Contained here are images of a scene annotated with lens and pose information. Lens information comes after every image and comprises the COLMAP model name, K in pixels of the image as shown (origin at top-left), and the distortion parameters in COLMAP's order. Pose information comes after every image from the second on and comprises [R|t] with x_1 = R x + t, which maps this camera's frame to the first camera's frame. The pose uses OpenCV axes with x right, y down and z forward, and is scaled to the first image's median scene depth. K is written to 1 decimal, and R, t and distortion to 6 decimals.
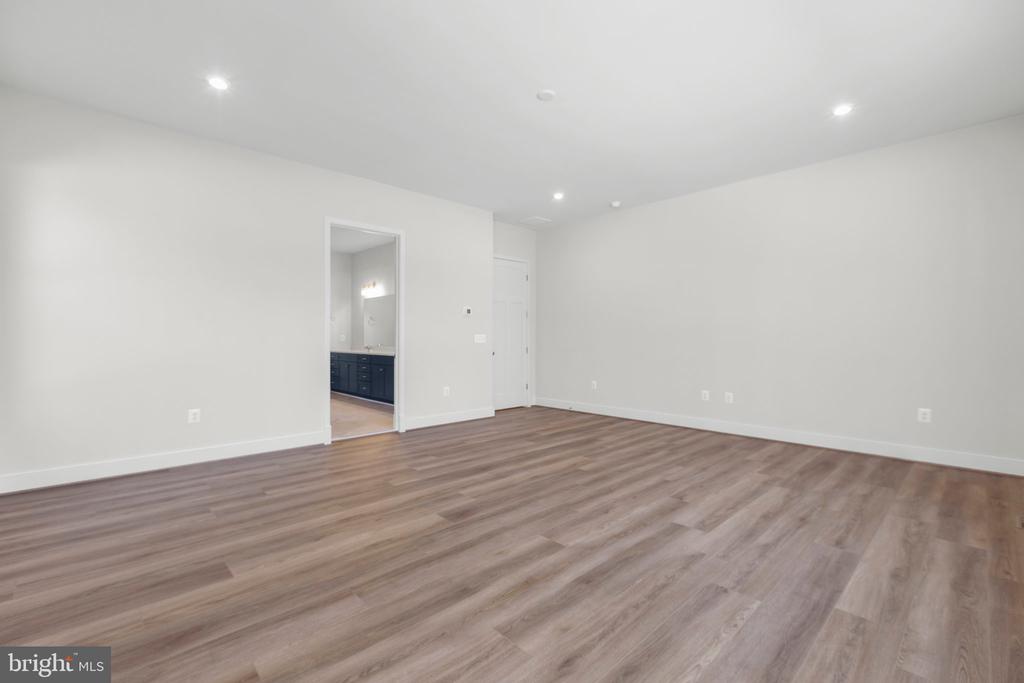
lens RADIAL K [[447.7, 0, 511.5], [0, 447.7, 340.4], [0, 0, 1]] dist [0.000856, -0.000420]
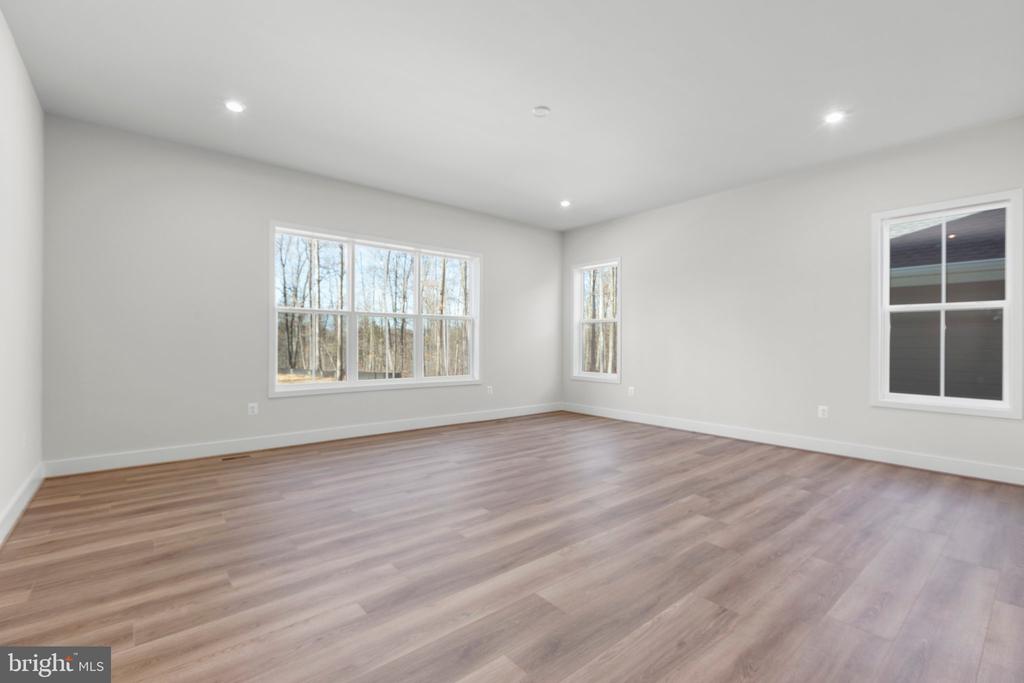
lens RADIAL K [[447.7, 0, 512.1], [0, 447.7, 341.7], [0, 0, 1]] dist [0.000856, -0.000420]
pose [[-0.998004, -0.006310, 0.062832, 0.073283], [-0.006053, 0.999973, 0.004284, -0.009495], [-0.062857, 0.003895, -0.998015, 1.976068]]
